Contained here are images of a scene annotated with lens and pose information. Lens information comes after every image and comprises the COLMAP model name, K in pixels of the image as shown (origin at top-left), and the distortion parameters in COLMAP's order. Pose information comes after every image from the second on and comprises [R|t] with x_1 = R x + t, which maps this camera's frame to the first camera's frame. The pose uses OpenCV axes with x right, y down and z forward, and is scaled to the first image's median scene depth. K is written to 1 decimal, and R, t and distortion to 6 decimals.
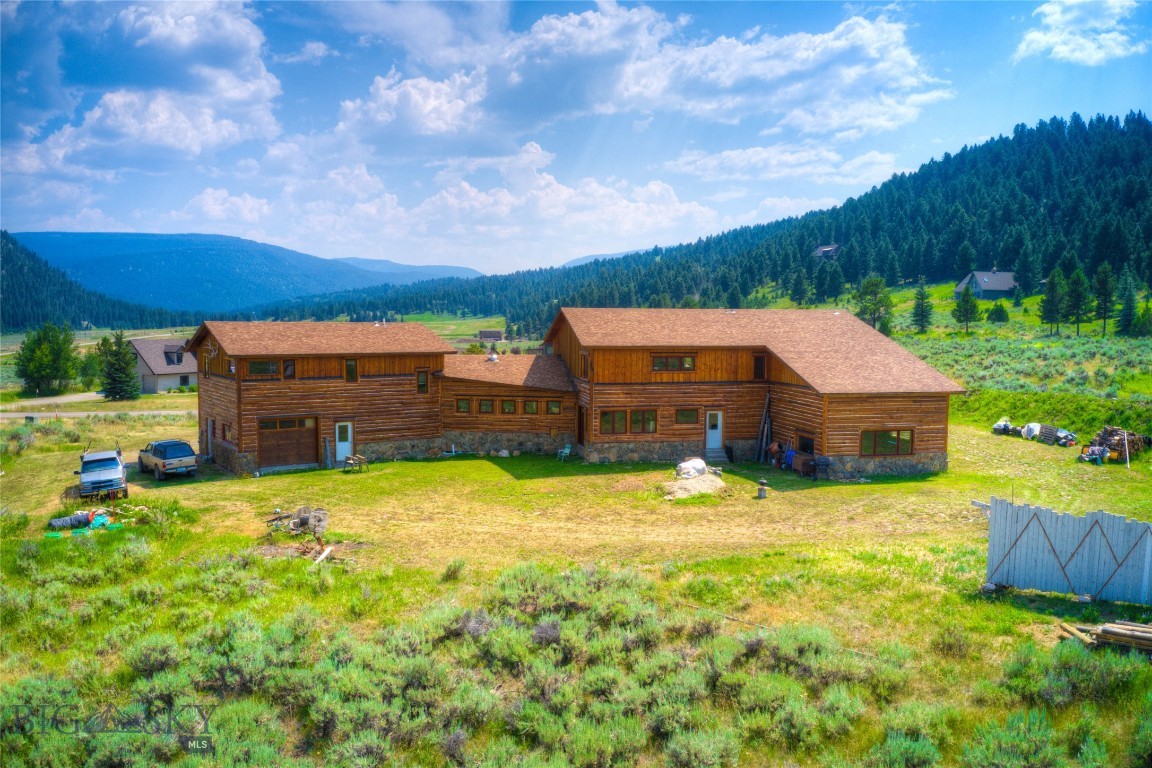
lens RADIAL K [[877.2, 0, 576.4], [0, 877.2, 388.0], [0, 0, 1]] dist [-0.028484, -0.110126]
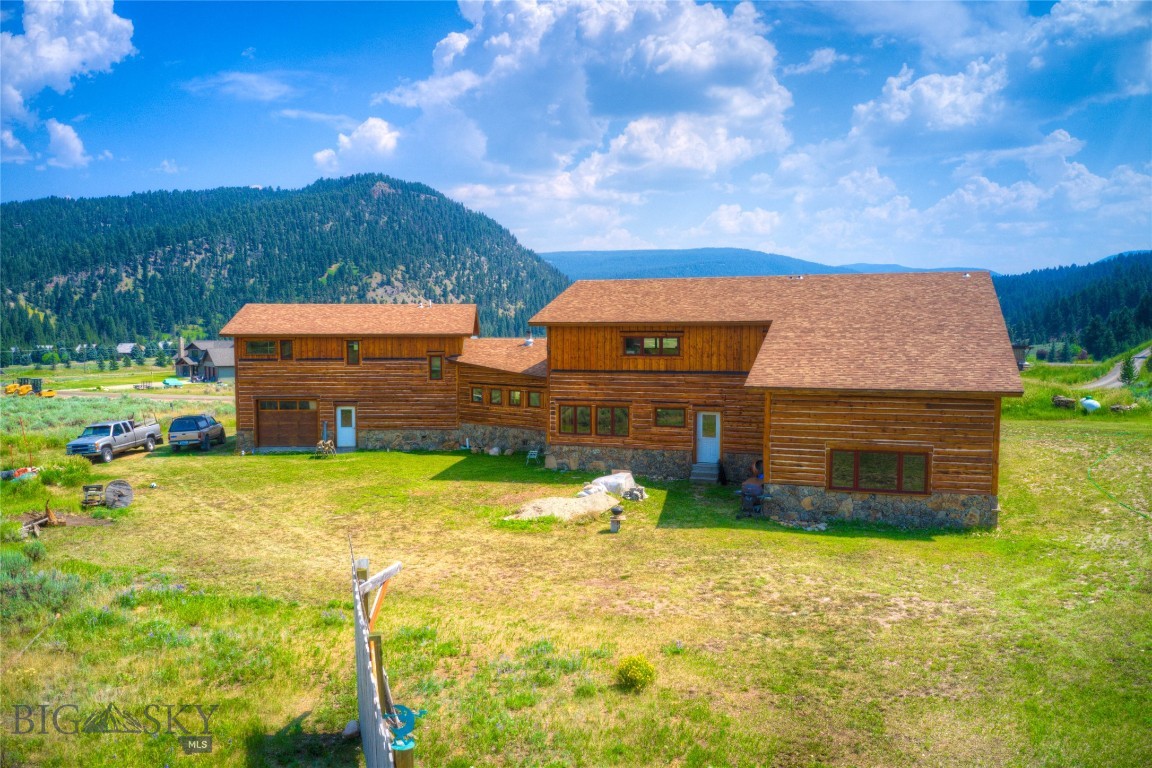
lens RADIAL K [[877.2, 0, 570.8], [0, 877.2, 398.9], [0, 0, 1]] dist [-0.028484, -0.110126]
pose [[0.841758, 0.035447, -0.538690, 0.458565], [-0.033569, 0.999348, 0.013305, 0.009959], [0.538810, 0.006884, 0.842399, 0.330557]]
